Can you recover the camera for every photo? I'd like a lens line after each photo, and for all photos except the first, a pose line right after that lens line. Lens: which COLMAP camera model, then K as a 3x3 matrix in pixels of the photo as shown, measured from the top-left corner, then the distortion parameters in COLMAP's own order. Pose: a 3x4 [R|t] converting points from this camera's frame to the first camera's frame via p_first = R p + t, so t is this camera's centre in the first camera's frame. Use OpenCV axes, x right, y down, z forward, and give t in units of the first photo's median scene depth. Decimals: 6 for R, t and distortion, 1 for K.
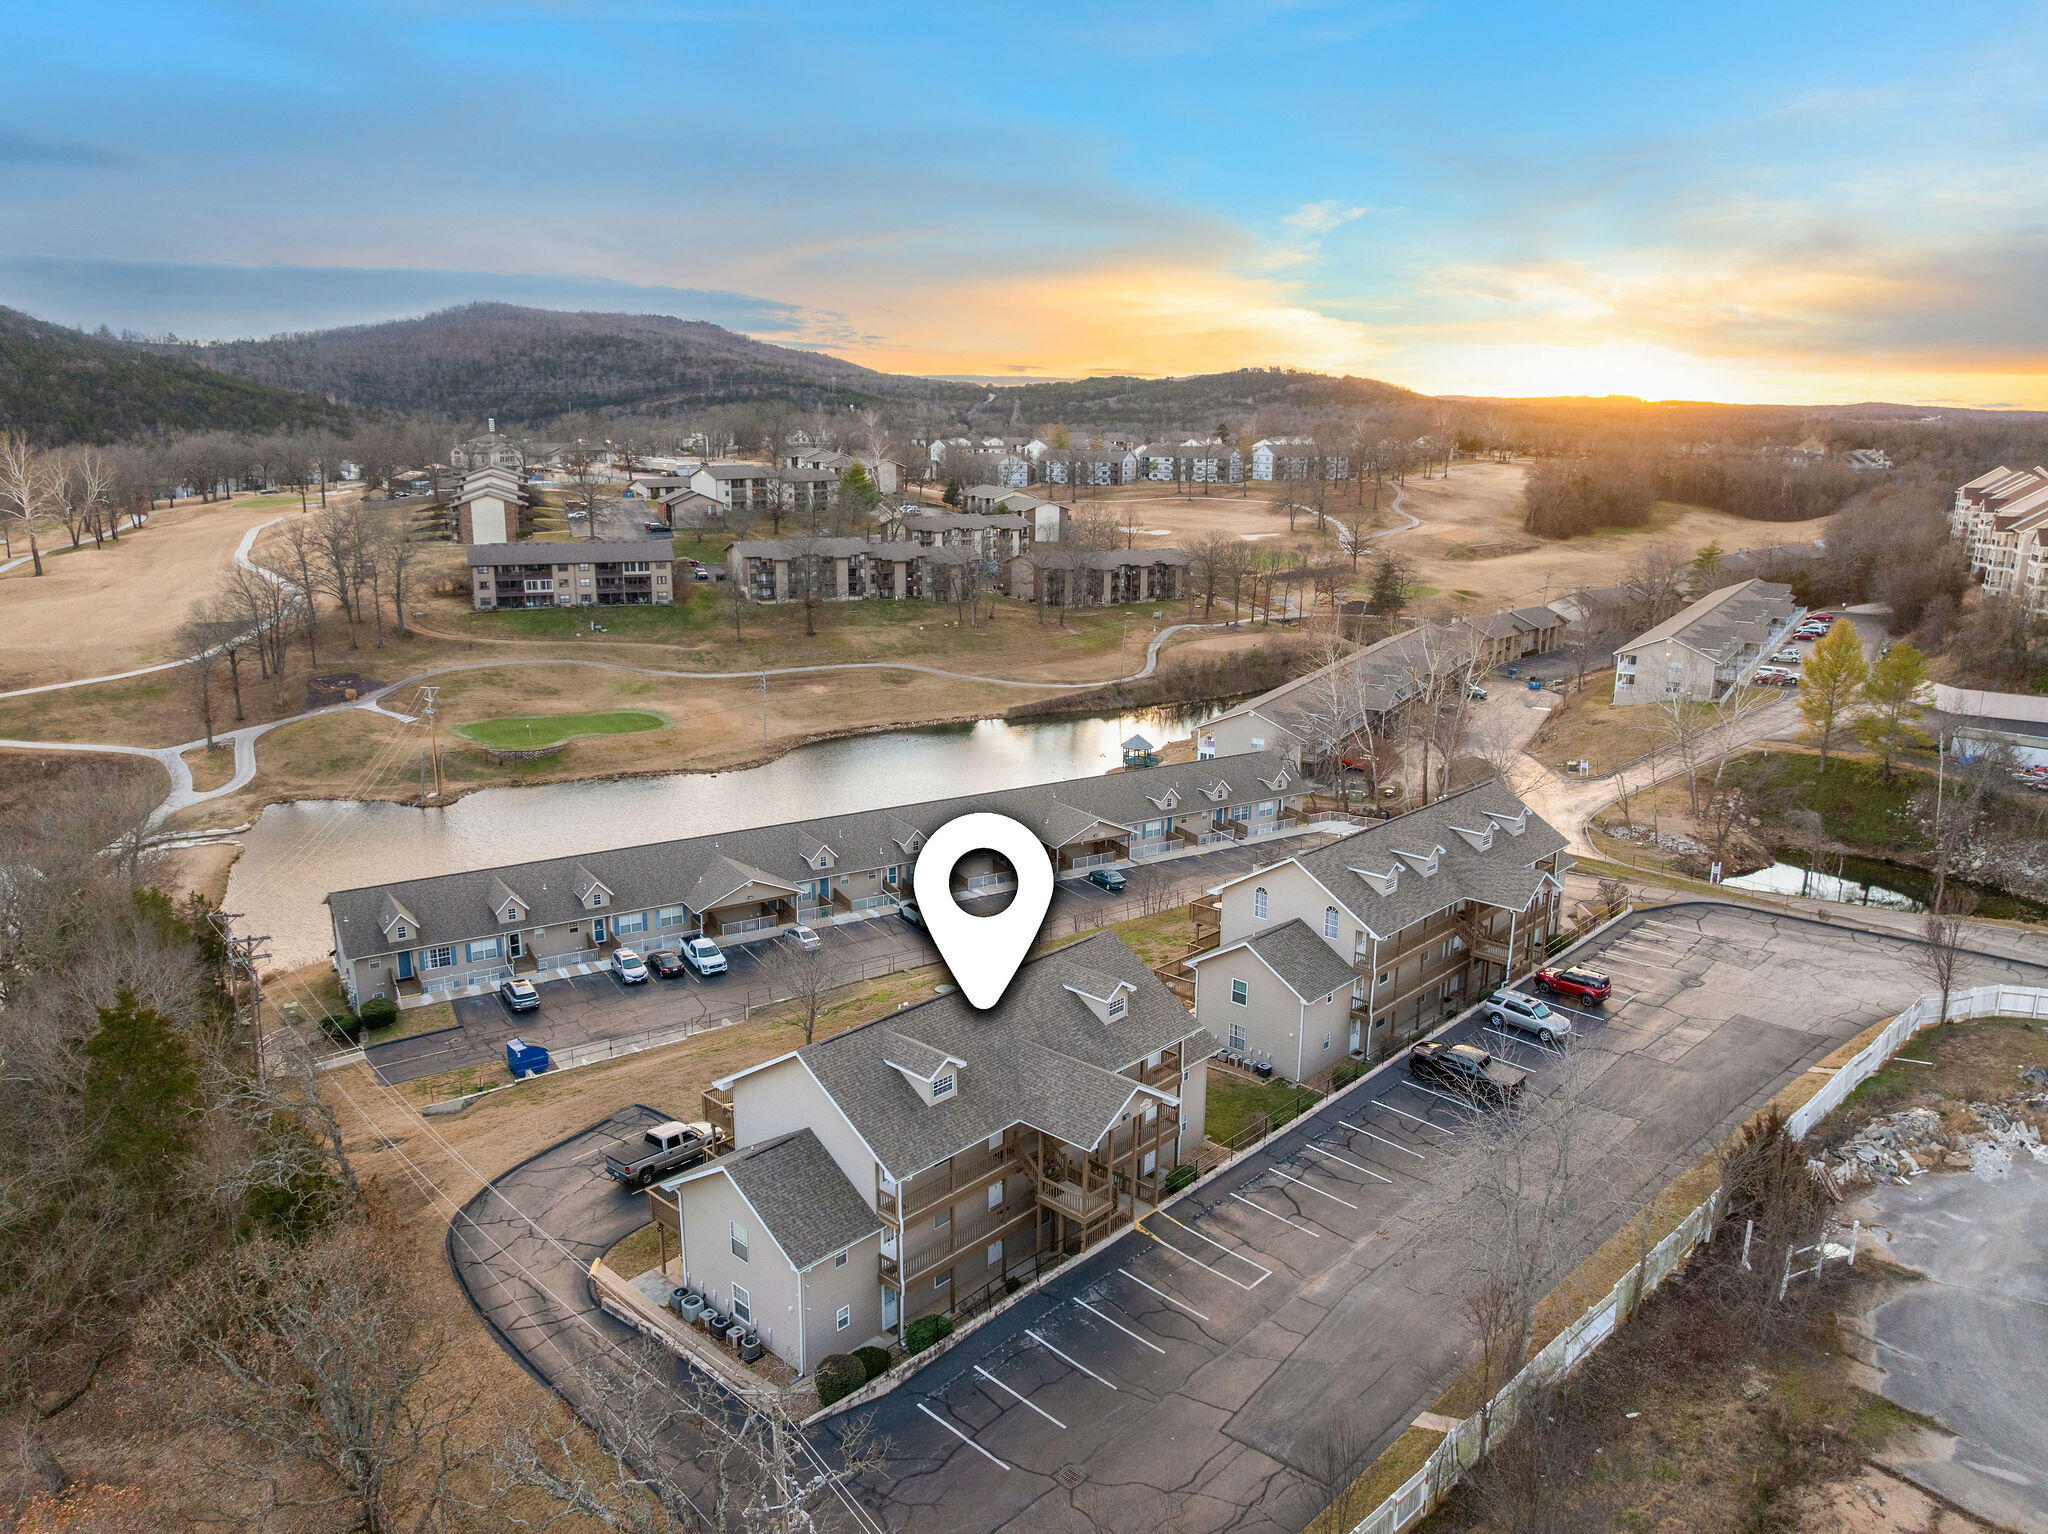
lens RADIAL K [[1445.3, 0, 1031.0], [0, 1445.3, 763.6], [0, 0, 1]] dist [-0.052544, 0.020379]
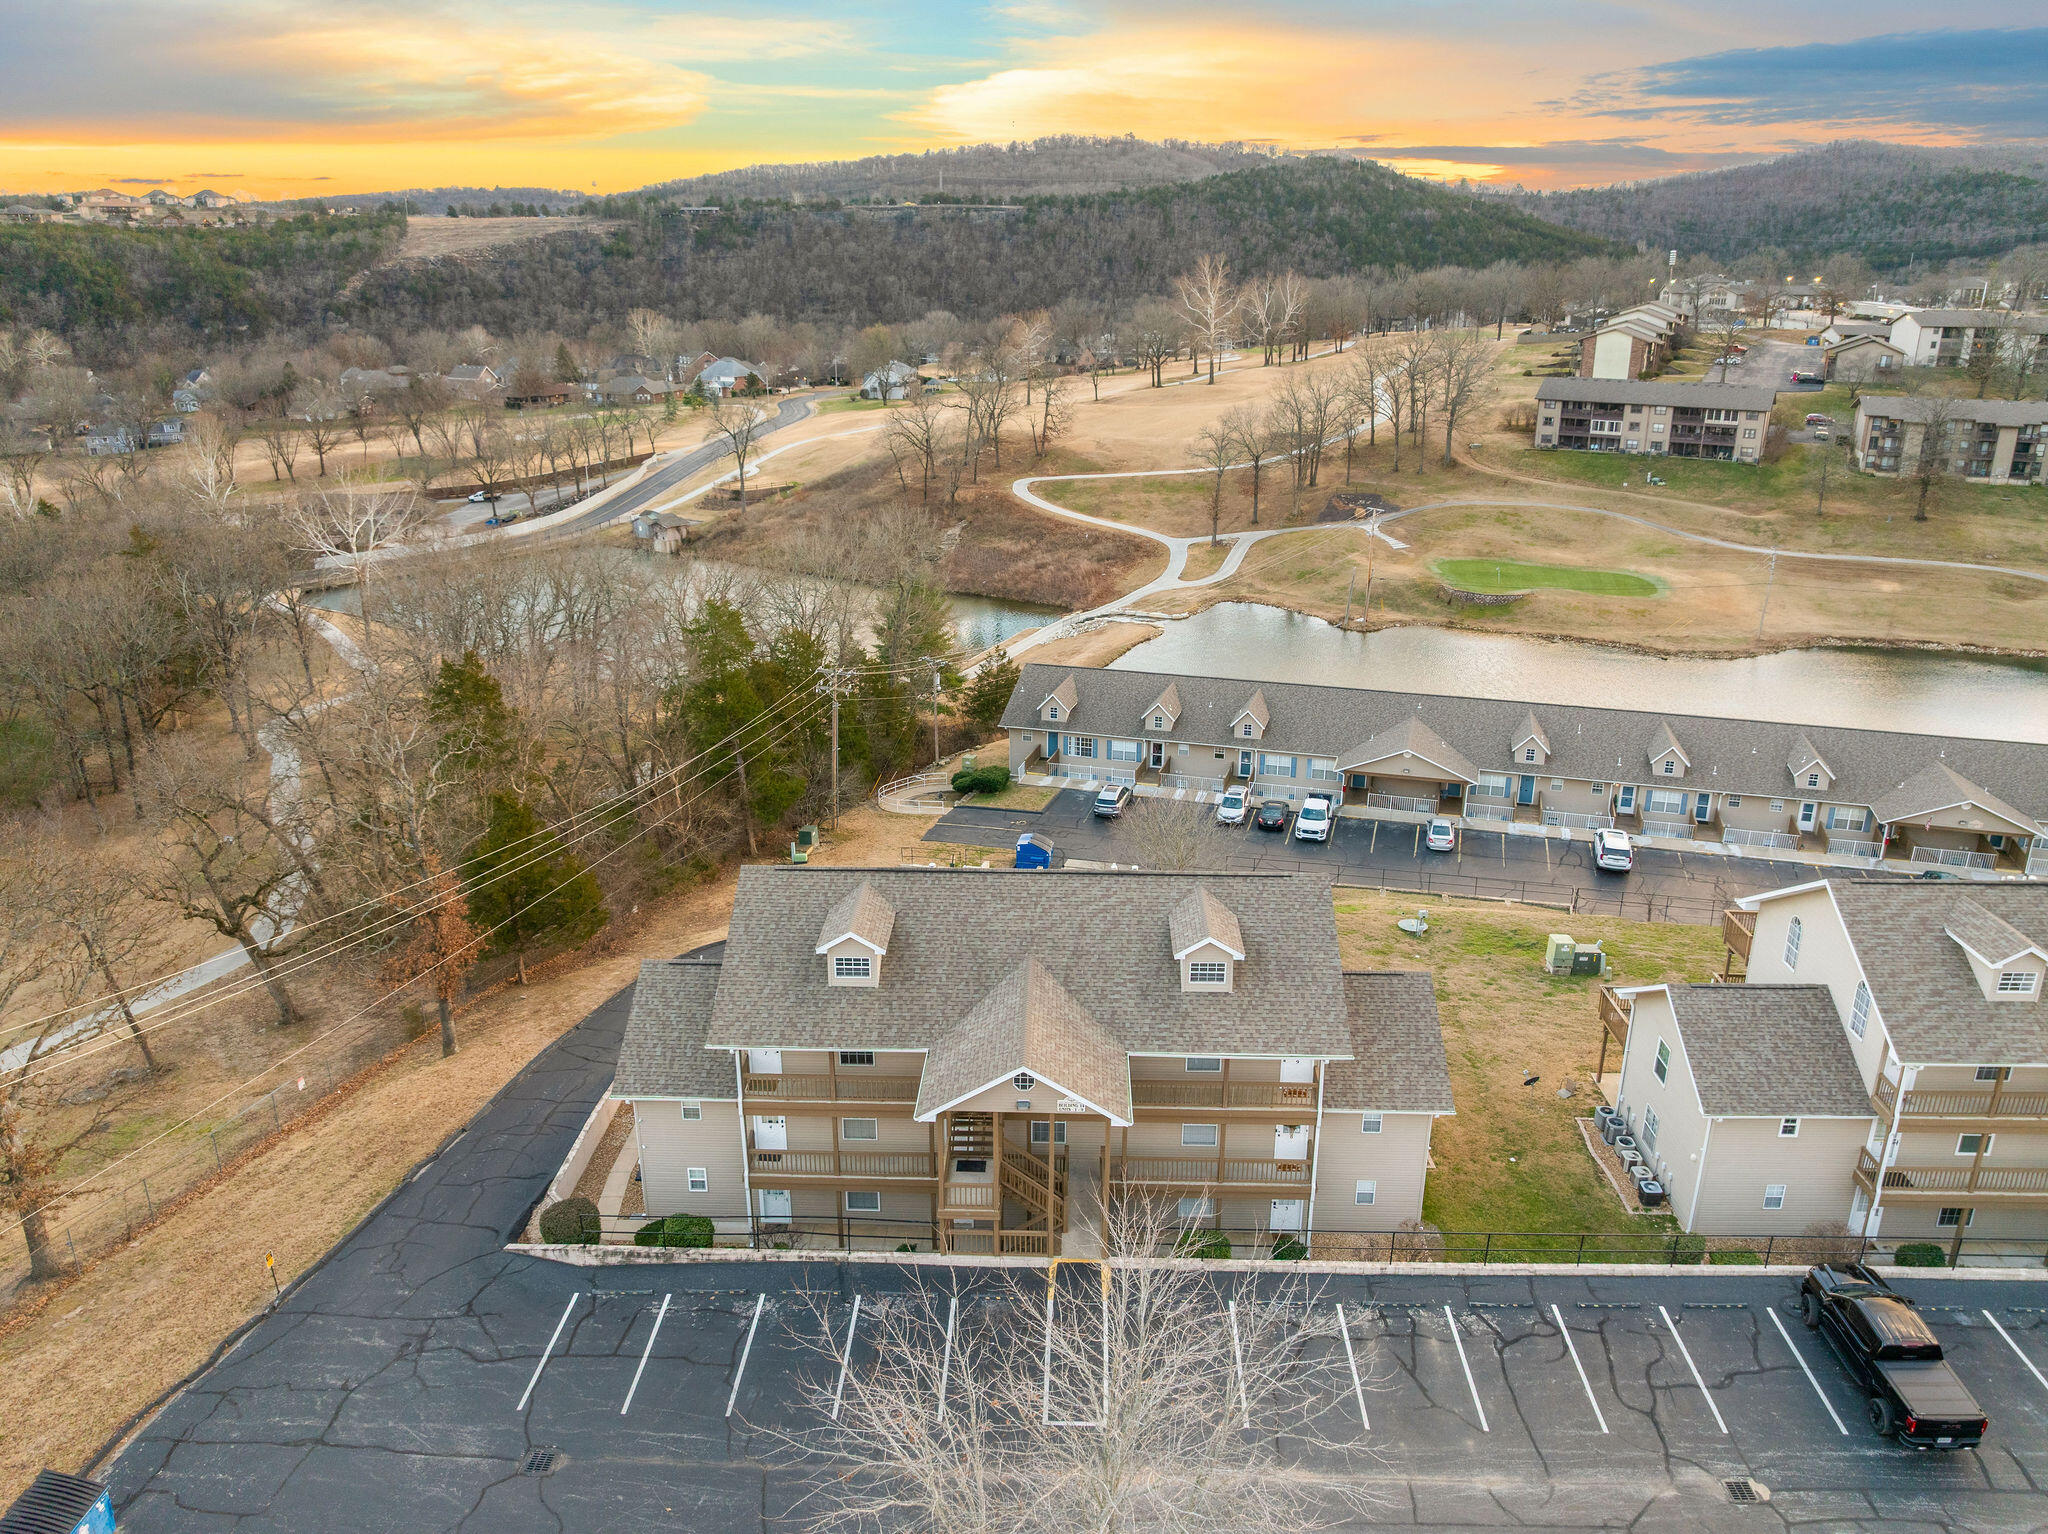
lens RADIAL K [[1445.3, 0, 1025.6], [0, 1445.3, 766.4], [0, 0, 1]] dist [-0.052544, 0.020379]
pose [[0.652081, 0.241832, -0.718545, 0.126850], [-0.172449, 0.970231, 0.170040, -0.006657], [0.738276, 0.013033, 0.674373, 0.131686]]
